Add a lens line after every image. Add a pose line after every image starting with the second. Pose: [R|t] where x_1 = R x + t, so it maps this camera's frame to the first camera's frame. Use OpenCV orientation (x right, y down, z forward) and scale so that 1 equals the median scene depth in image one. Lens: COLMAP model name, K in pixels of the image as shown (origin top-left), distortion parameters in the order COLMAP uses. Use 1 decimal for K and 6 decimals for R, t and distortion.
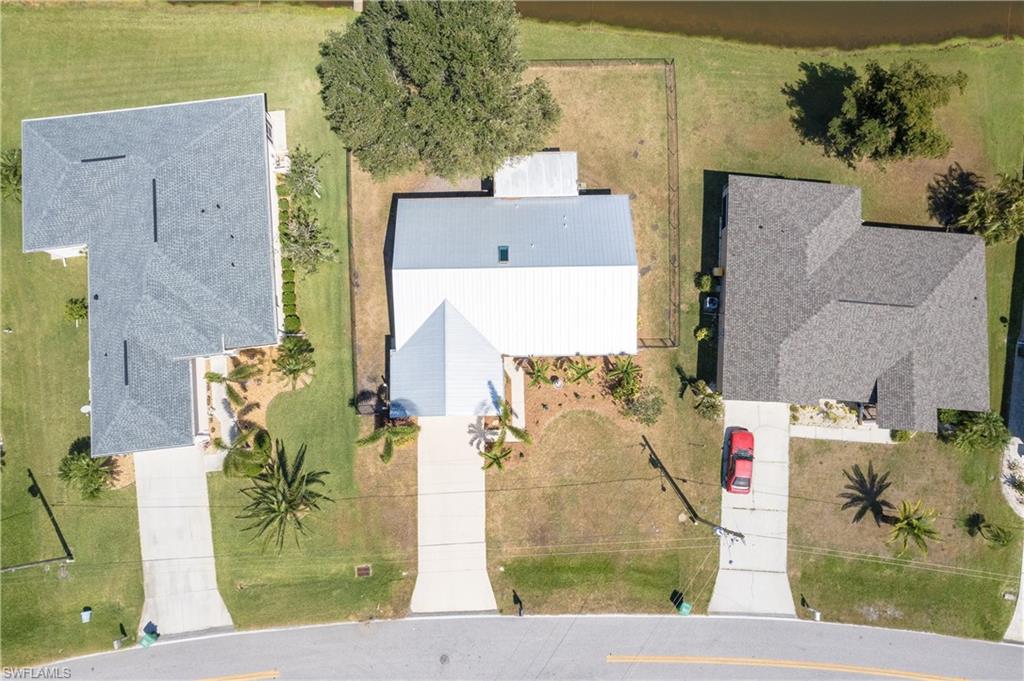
lens RADIAL K [[658.5, 0, 513.5], [0, 658.5, 341.6], [0, 0, 1]] dist [-0.074290, 0.071712]
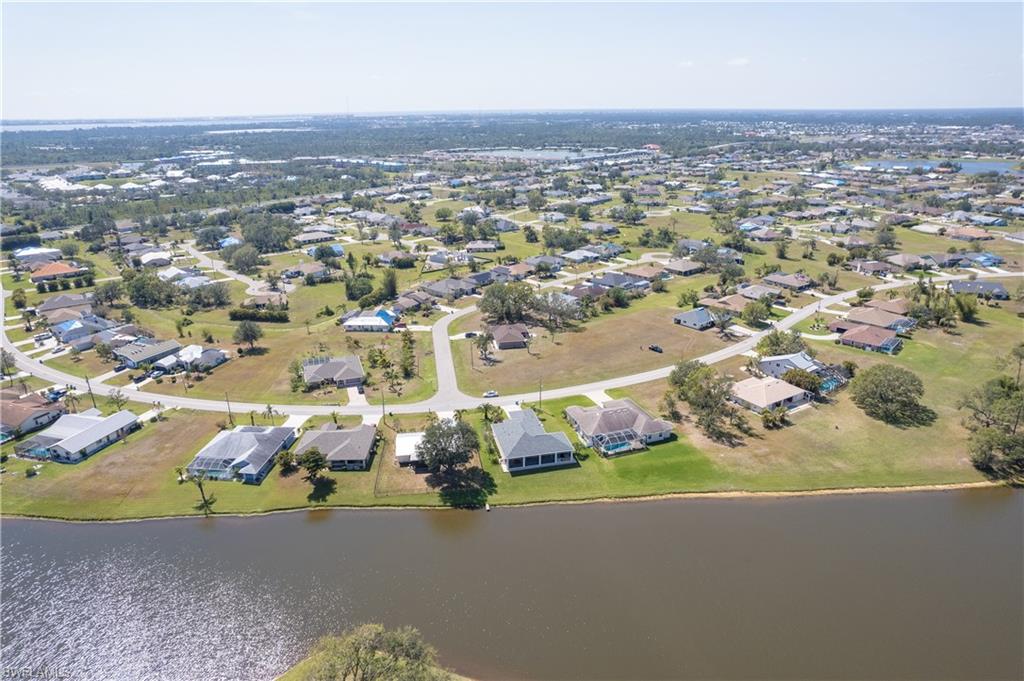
lens RADIAL K [[658.5, 0, 513.5], [0, 658.5, 341.6], [0, 0, 1]] dist [-0.074290, 0.071712]
pose [[-0.994229, 0.049163, -0.095350, -0.140791], [-0.103085, -0.191732, 0.976019, -3.572526], [0.029702, 0.980215, 0.195693, -0.234522]]
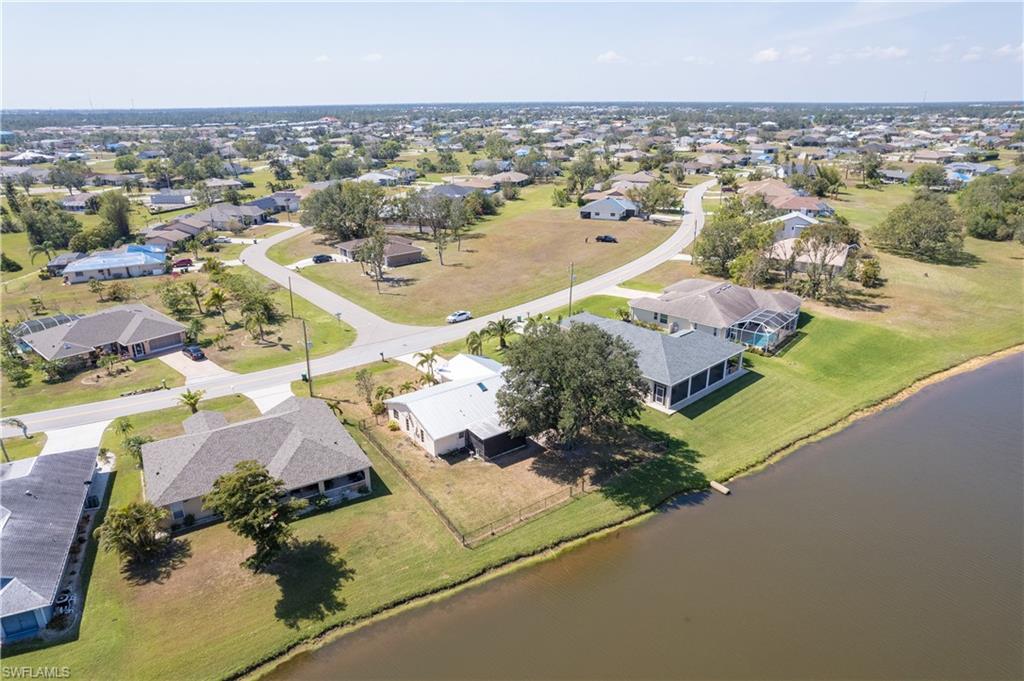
lens RADIAL K [[658.5, 0, 513.5], [0, 658.5, 341.6], [0, 0, 1]] dist [-0.074290, 0.071712]
pose [[-0.811455, 0.211186, -0.544924, 0.769073], [-0.576358, -0.134885, 0.805989, -1.441007], [0.096712, 0.968094, 0.231171, 0.504040]]
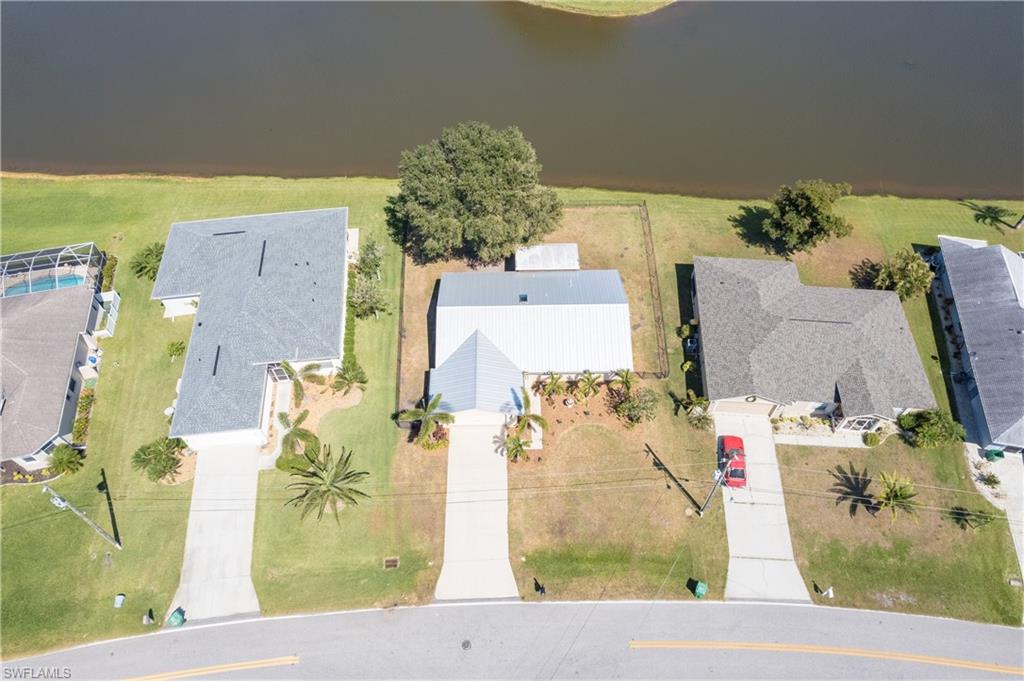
lens RADIAL K [[658.5, 0, 513.5], [0, 658.5, 341.6], [0, 0, 1]] dist [-0.074290, 0.071712]
pose [[0.999982, -0.001563, -0.005818, -0.026809], [-0.001343, 0.883634, -0.468176, 0.531330], [0.005872, 0.468175, 0.883616, -0.095772]]
